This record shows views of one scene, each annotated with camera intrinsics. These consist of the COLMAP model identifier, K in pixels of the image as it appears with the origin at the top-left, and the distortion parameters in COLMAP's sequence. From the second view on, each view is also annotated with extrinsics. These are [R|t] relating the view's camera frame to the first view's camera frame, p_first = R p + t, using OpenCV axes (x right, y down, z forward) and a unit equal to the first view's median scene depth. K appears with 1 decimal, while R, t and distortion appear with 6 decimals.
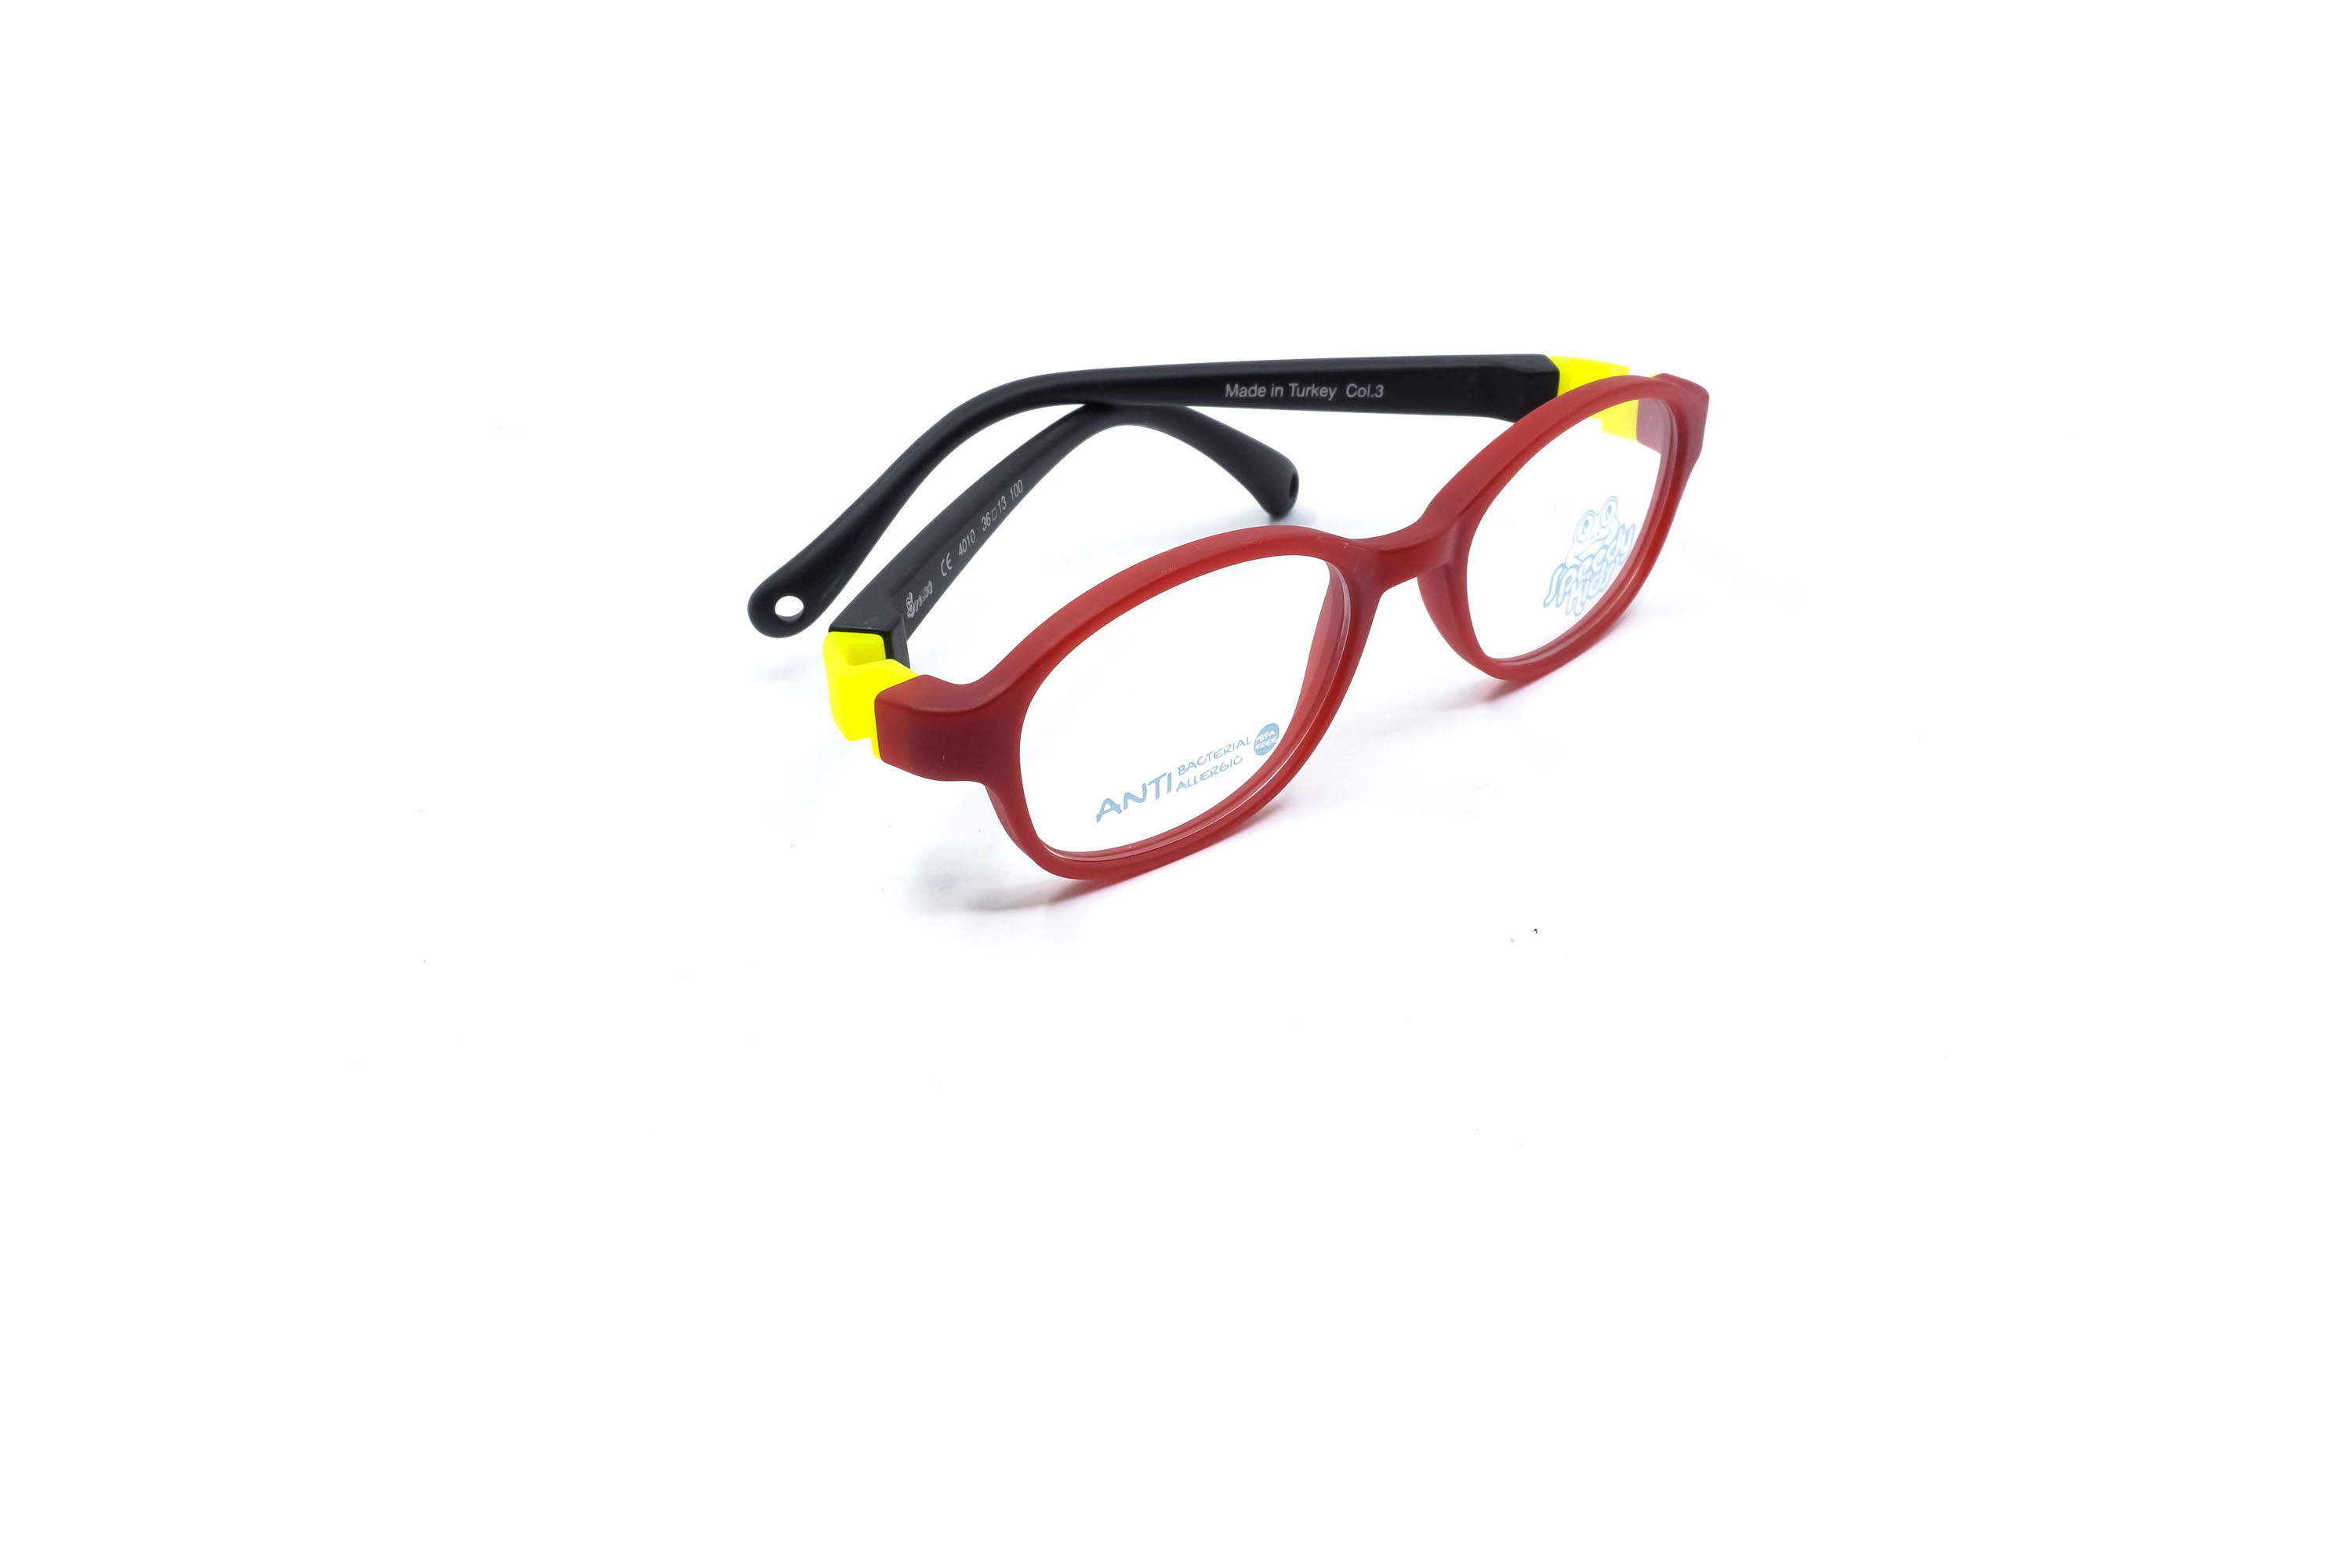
lens RADIAL K [[2398.6, 0, 1176.0], [0, 2398.6, 784.0], [0, 0, 1]] dist [0.019027, 0.001026]
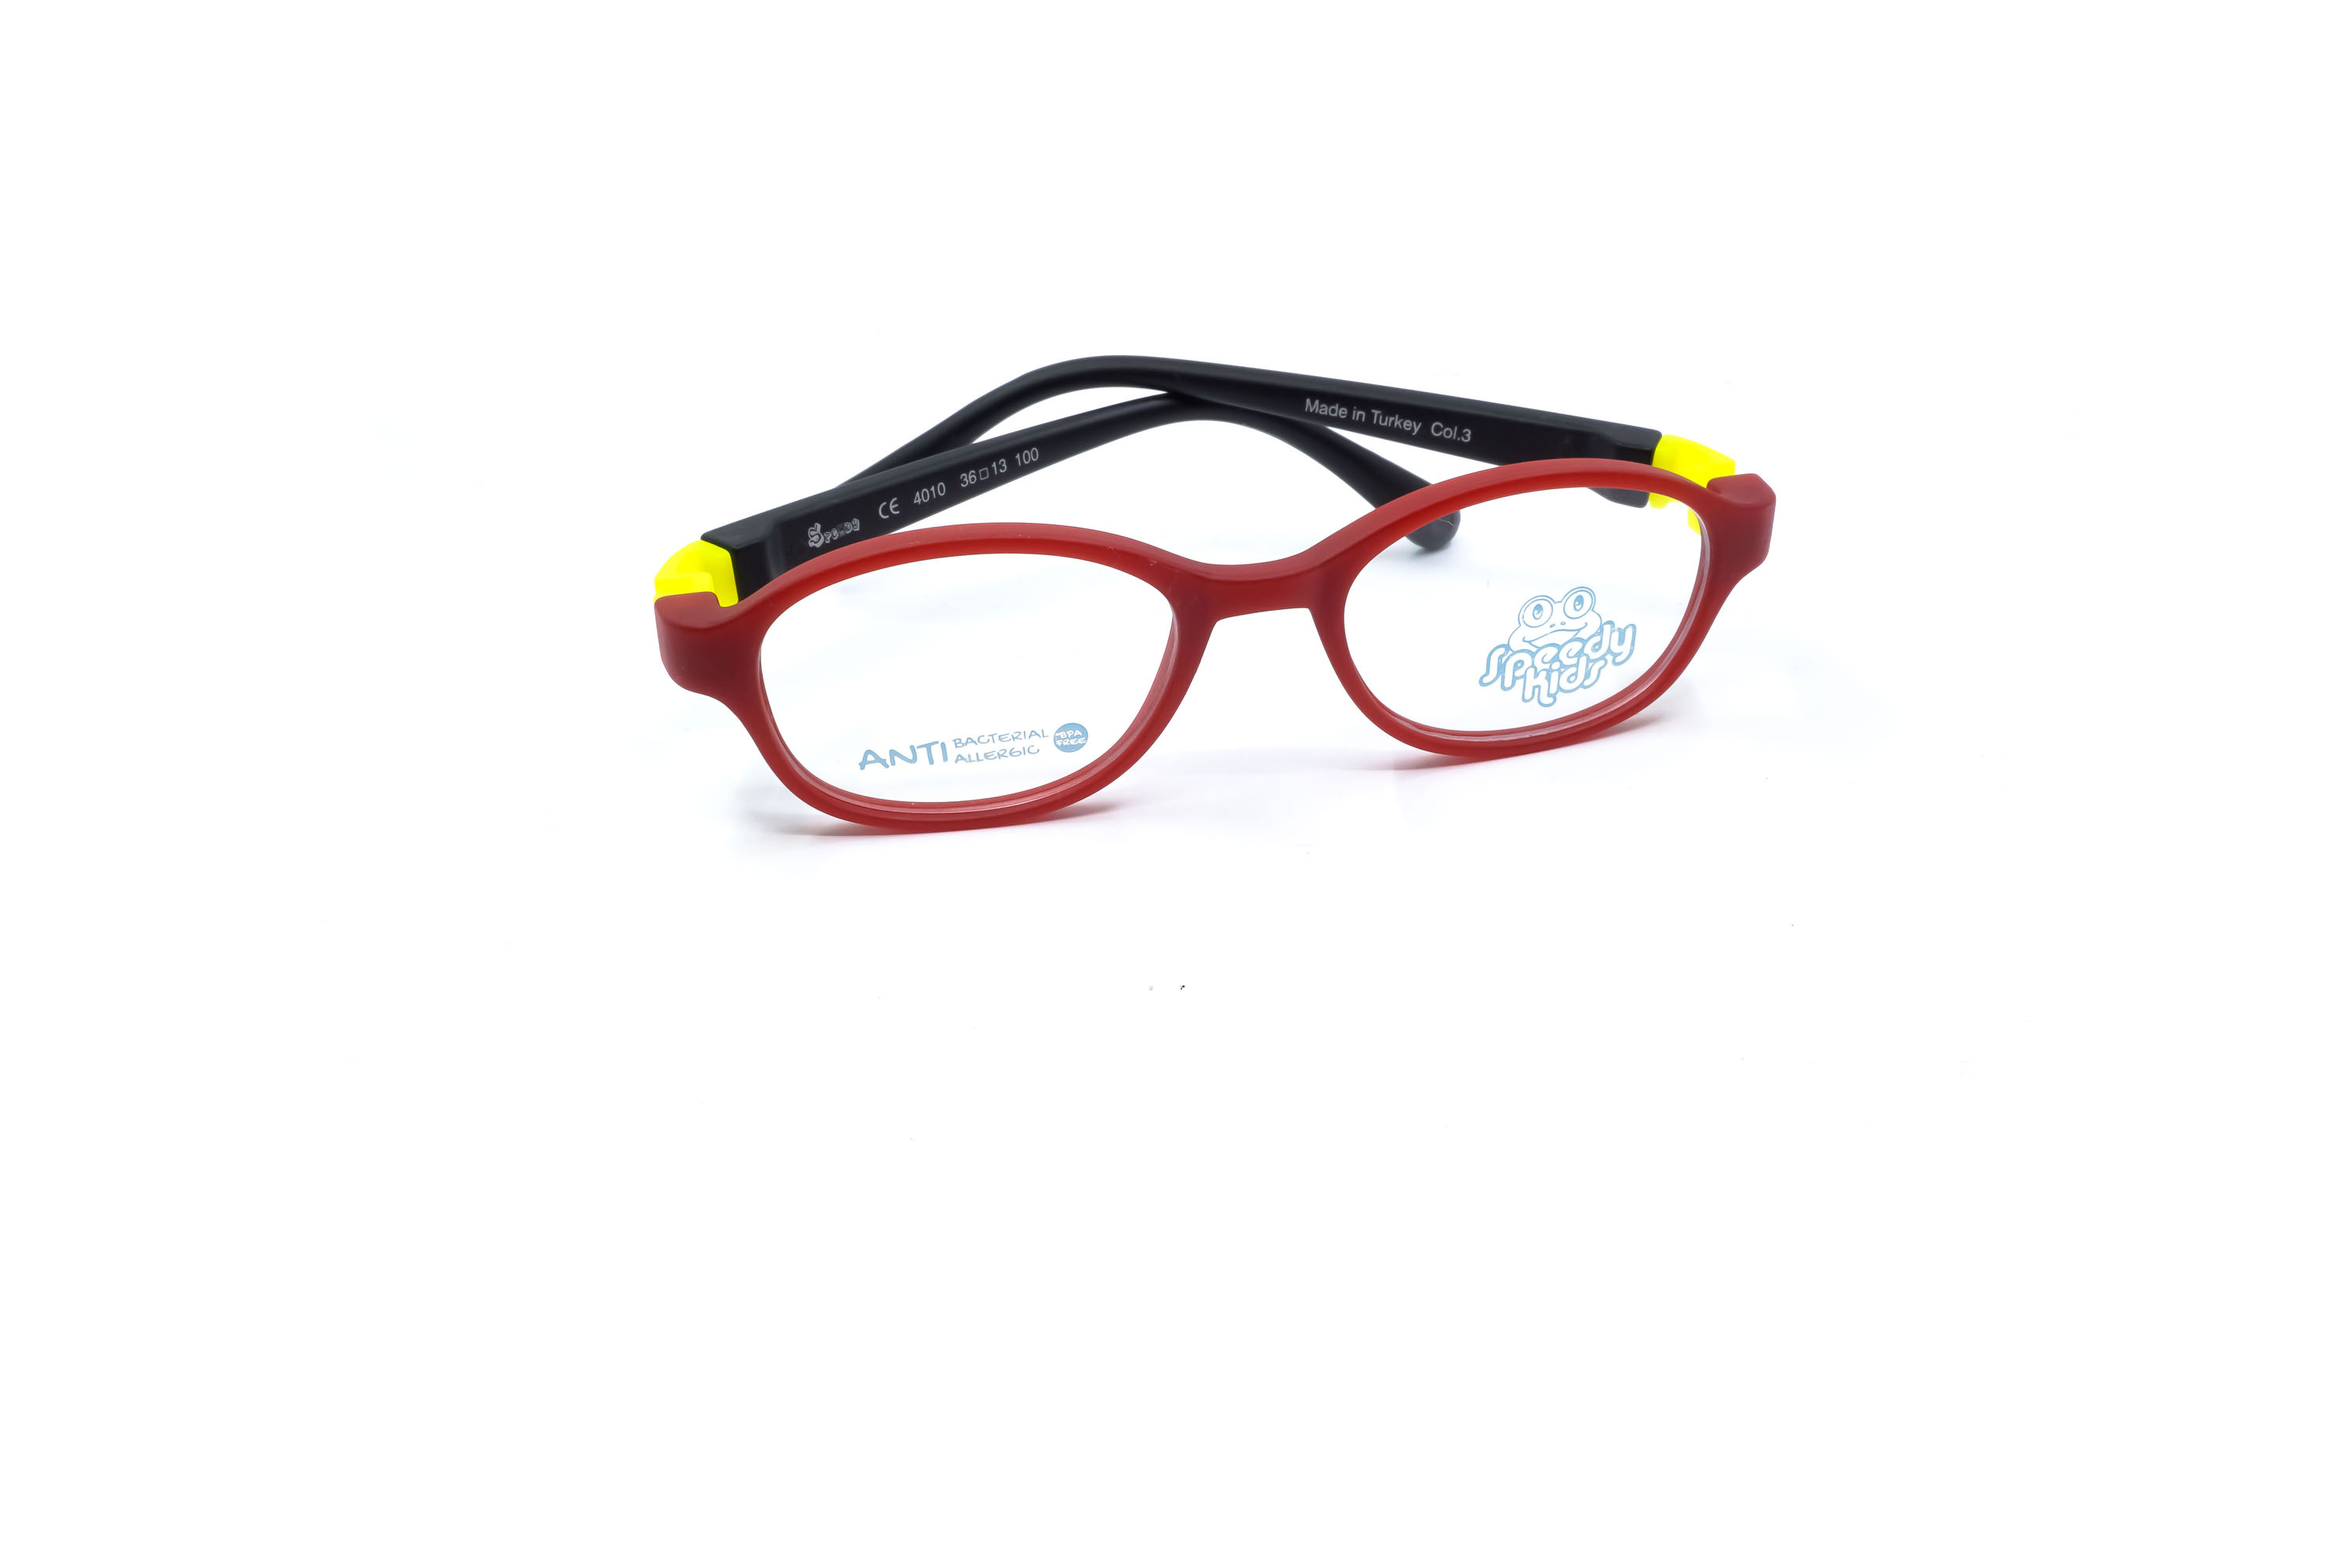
lens RADIAL K [[2398.6, 0, 1176.0], [0, 2398.6, 784.0], [0, 0, 1]] dist [0.019027, 0.001026]
pose [[0.868034, 0.247659, -0.430328, 0.458146], [-0.243140, 0.967710, 0.066480, -0.069050], [0.432897, 0.046923, 0.900221, 0.102681]]
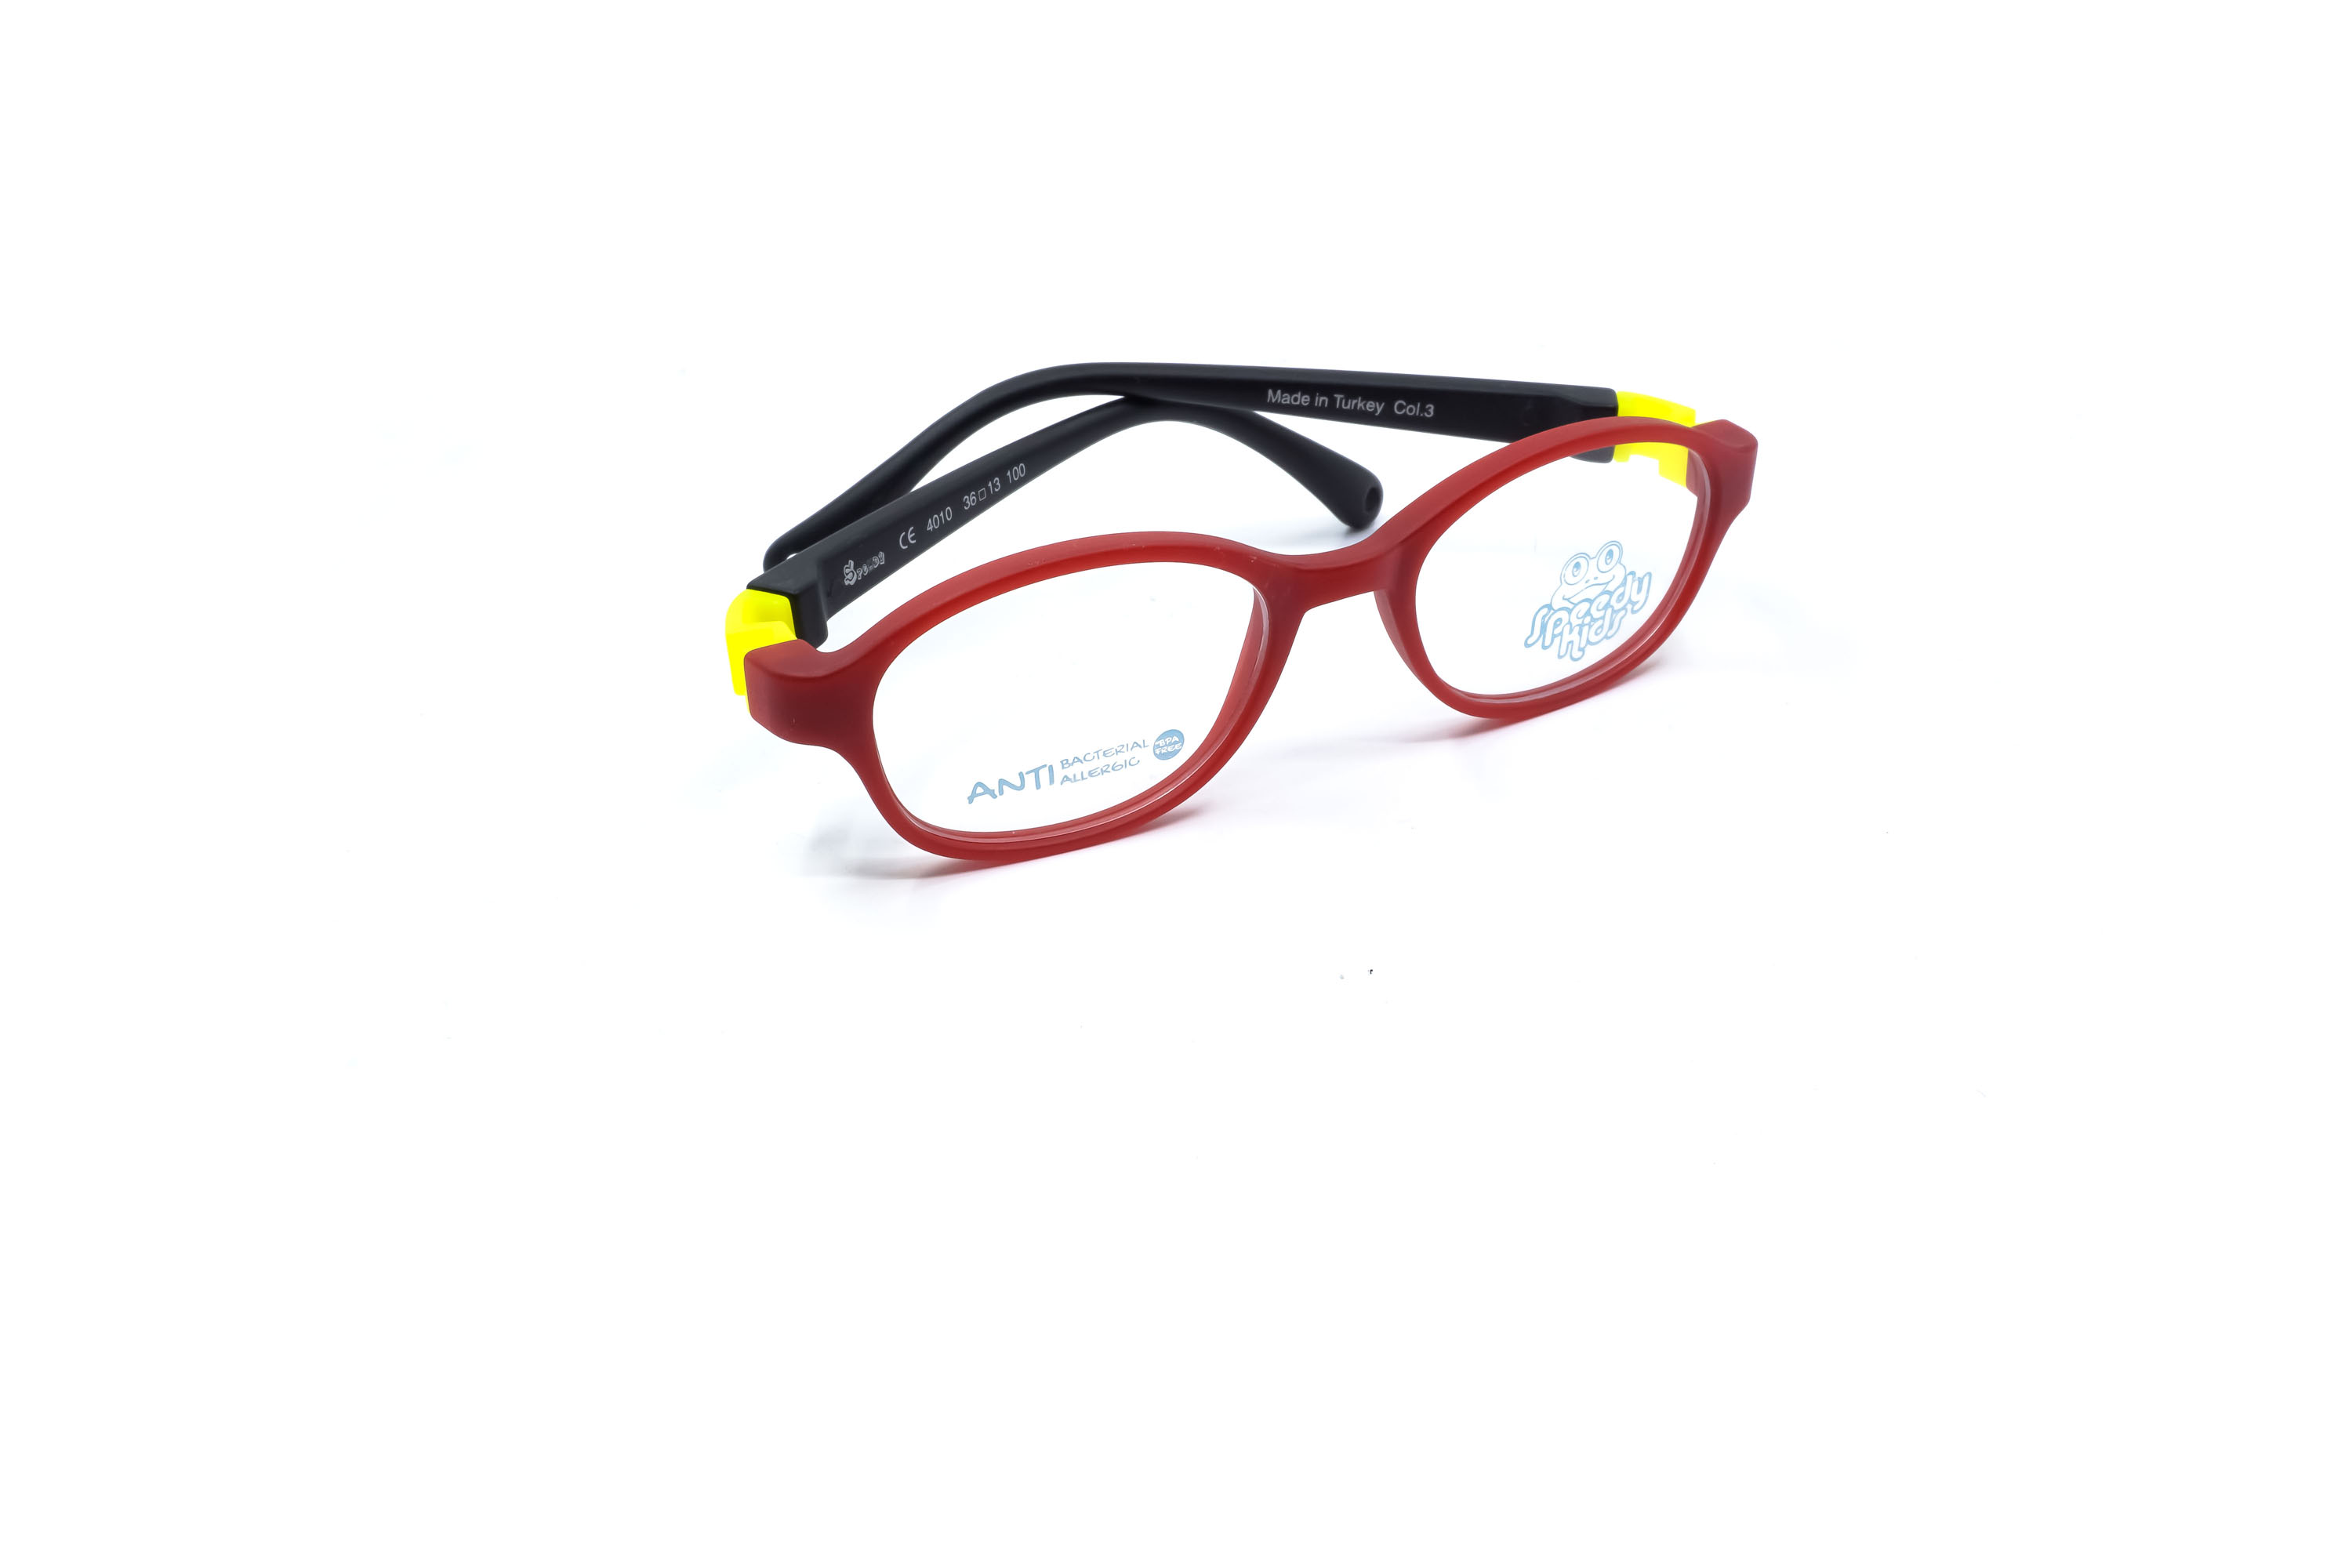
lens RADIAL K [[2398.6, 0, 1176.0], [0, 2398.6, 784.0], [0, 0, 1]] dist [0.019027, 0.001026]
pose [[0.967064, 0.126427, -0.220914, 0.234942], [-0.125257, 0.991935, 0.019355, -0.019729], [0.221580, 0.008954, 0.975101, 0.024471]]
